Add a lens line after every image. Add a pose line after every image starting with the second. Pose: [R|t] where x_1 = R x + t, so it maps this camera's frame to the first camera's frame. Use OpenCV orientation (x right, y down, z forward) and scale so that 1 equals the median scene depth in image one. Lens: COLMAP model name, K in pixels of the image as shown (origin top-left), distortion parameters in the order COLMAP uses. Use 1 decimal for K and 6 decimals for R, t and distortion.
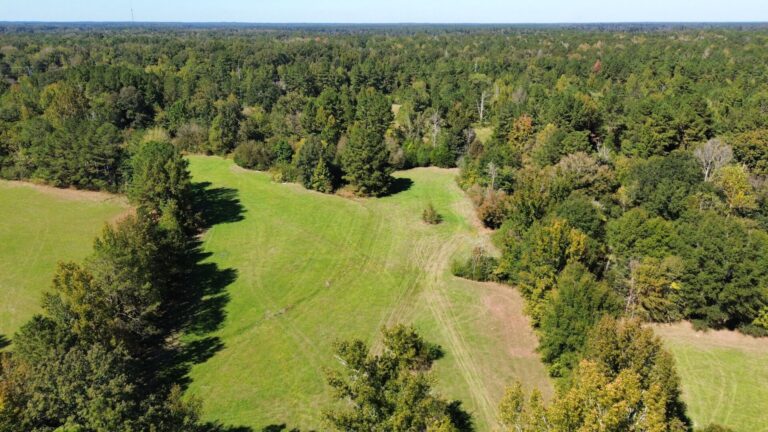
lens RADIAL K [[545.8, 0, 382.8], [0, 545.8, 220.8], [0, 0, 1]] dist [0.068781, -0.066517]
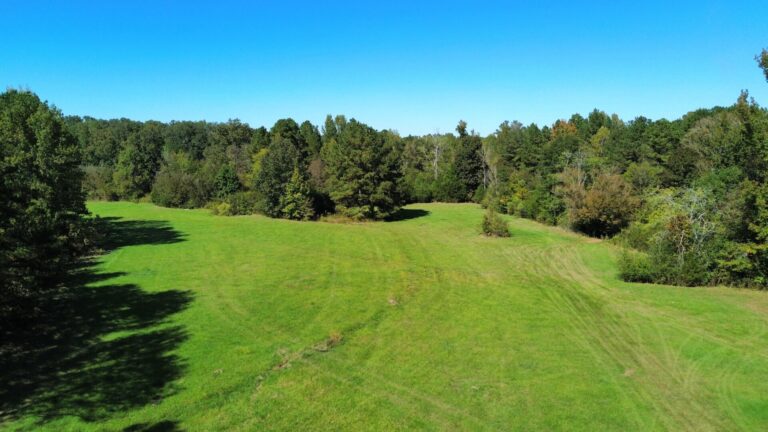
lens RADIAL K [[545.8, 0, 383.8], [0, 545.8, 216.2], [0, 0, 1]] dist [0.068781, -0.066517]
pose [[0.986188, -0.017533, 0.164699, -0.116554], [0.054915, 0.972748, -0.225269, 0.095209], [-0.156261, 0.231202, 0.960275, 0.355123]]
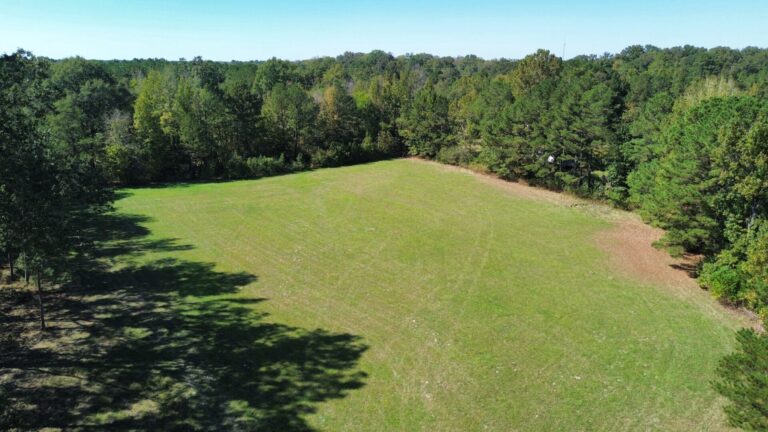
lens RADIAL K [[545.8, 0, 385.5], [0, 545.8, 220.4], [0, 0, 1]] dist [0.068781, -0.066517]
pose [[0.772595, 0.177120, -0.609693, -0.266888], [-0.219776, 0.975538, 0.004904, 0.020065], [0.595647, 0.130207, 0.792623, 0.366187]]
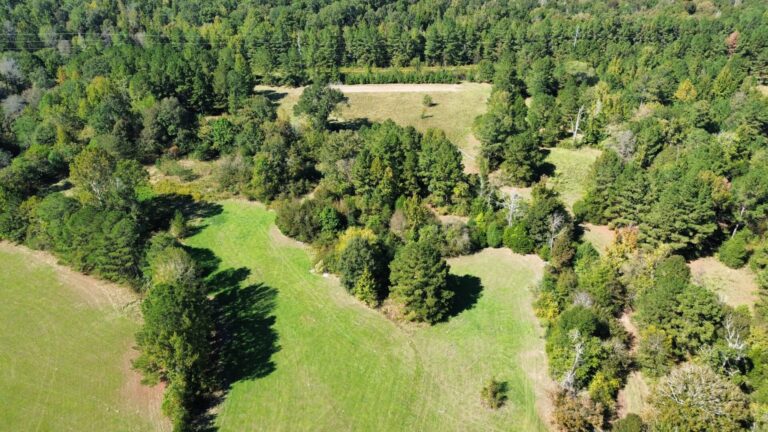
lens RADIAL K [[545.8, 0, 383.5], [0, 545.8, 219.9], [0, 0, 1]] dist [0.068781, -0.066517]
pose [[0.989197, 0.072641, -0.127327, 0.013621], [-0.045534, 0.977883, 0.204138, -0.351633], [0.139340, -0.196135, 0.970626, 0.205121]]
